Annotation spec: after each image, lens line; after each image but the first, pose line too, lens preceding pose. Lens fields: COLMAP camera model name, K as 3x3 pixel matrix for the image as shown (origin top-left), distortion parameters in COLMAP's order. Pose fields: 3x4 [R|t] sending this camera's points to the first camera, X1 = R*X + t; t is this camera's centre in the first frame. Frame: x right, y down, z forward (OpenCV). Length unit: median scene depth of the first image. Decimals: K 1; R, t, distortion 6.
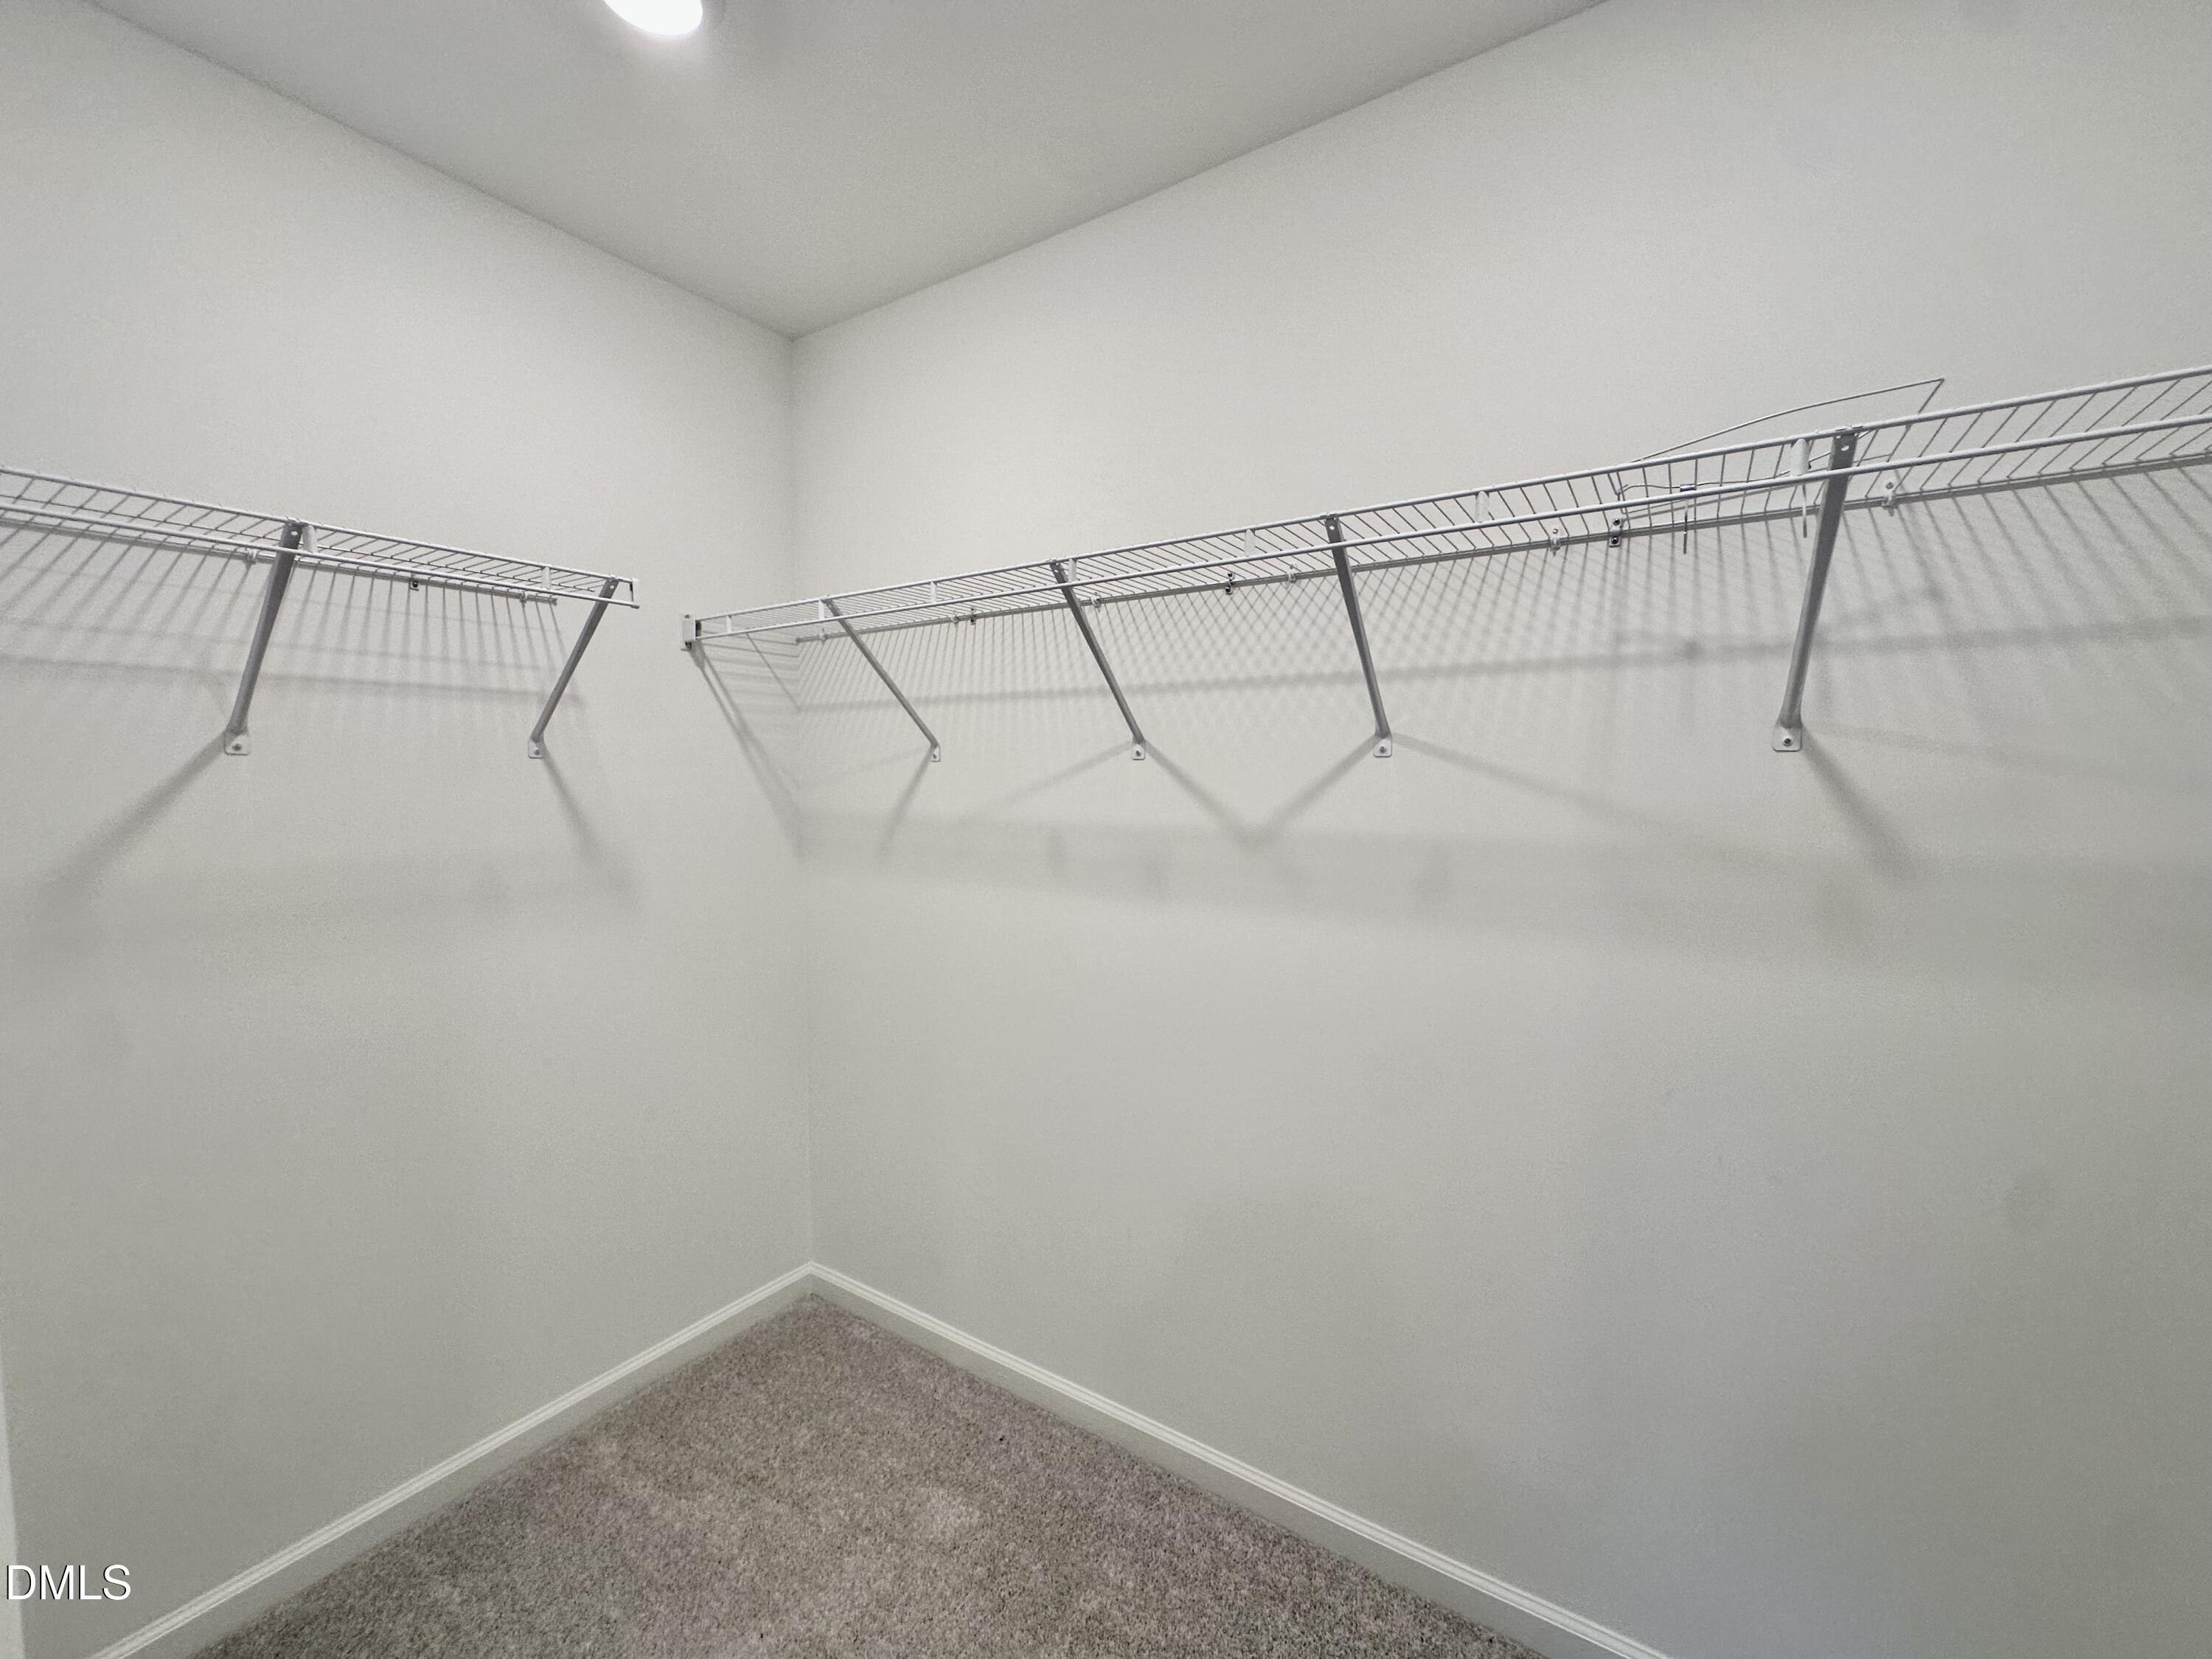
lens RADIAL K [[895.4, 0, 1099.9], [0, 895.4, 830.1], [0, 0, 1]] dist [-0.000588, 0.000056]
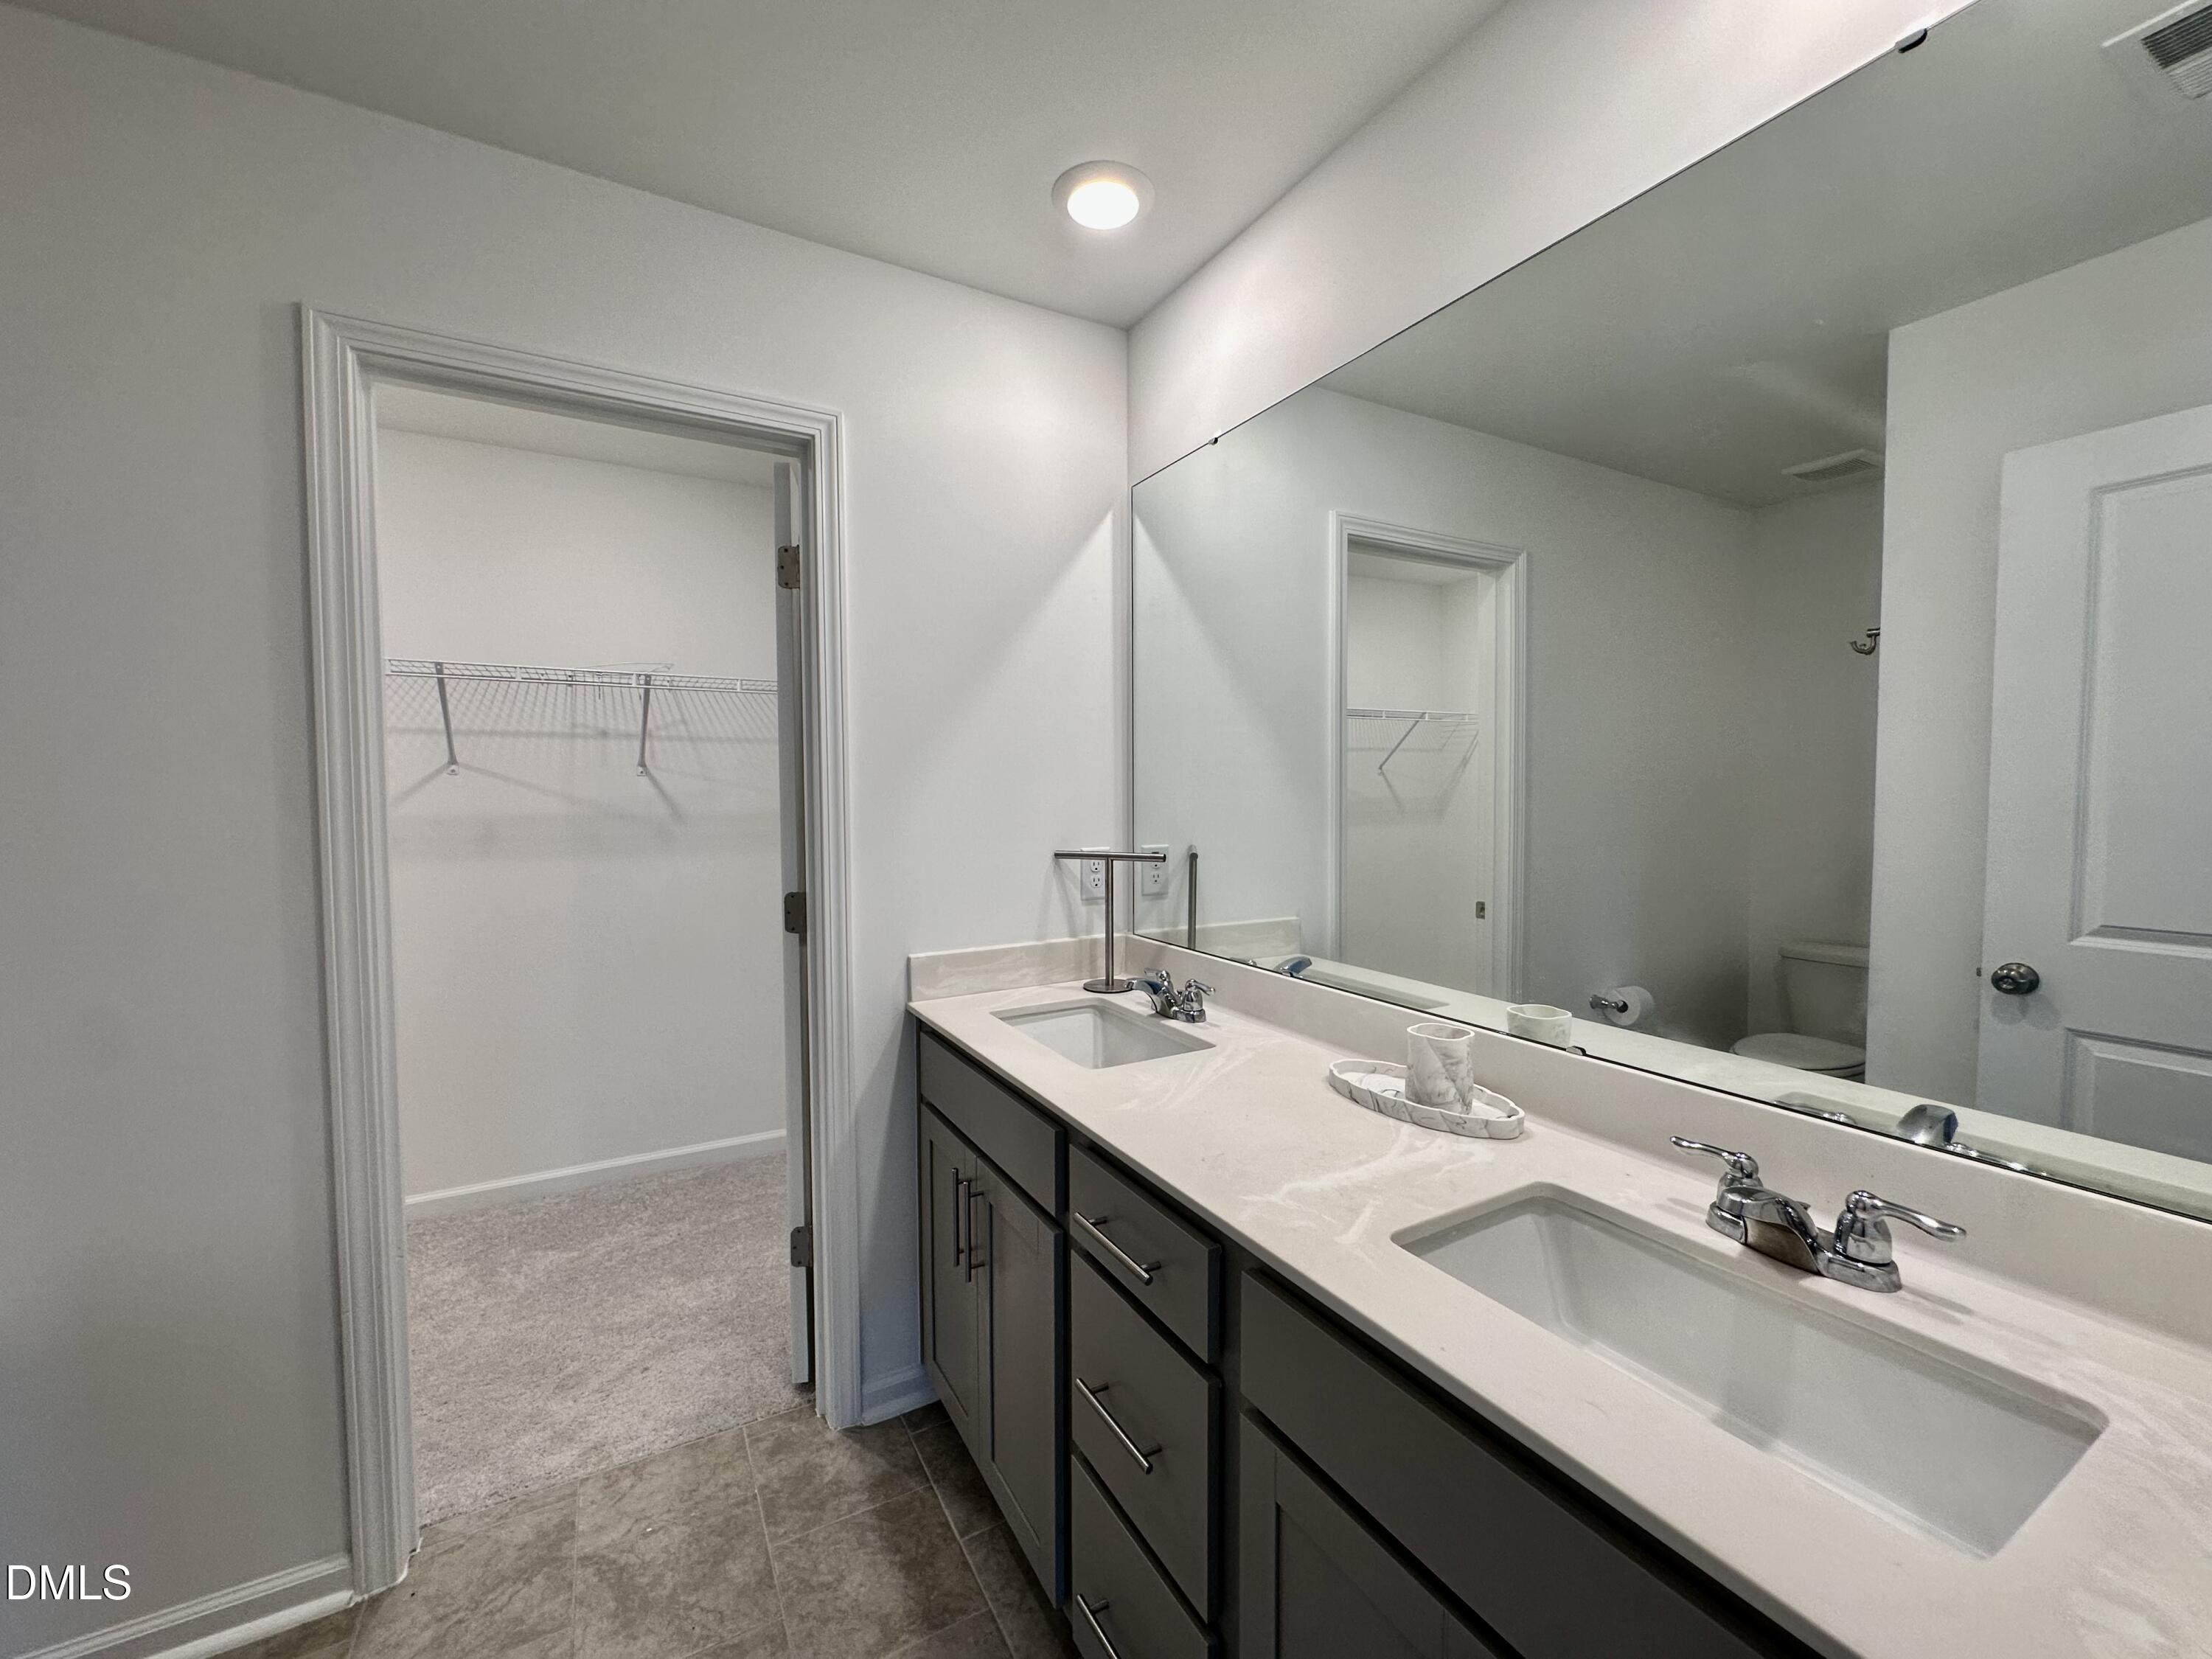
lens RADIAL K [[895.4, 0, 1099.9], [0, 895.4, 830.1], [0, 0, 1]] dist [-0.000588, 0.000056]
pose [[0.447277, -0.009336, 0.894347, -0.900092], [0.079812, 0.996373, -0.029514, 0.235921], [-0.890827, 0.084580, 0.446400, -1.244293]]
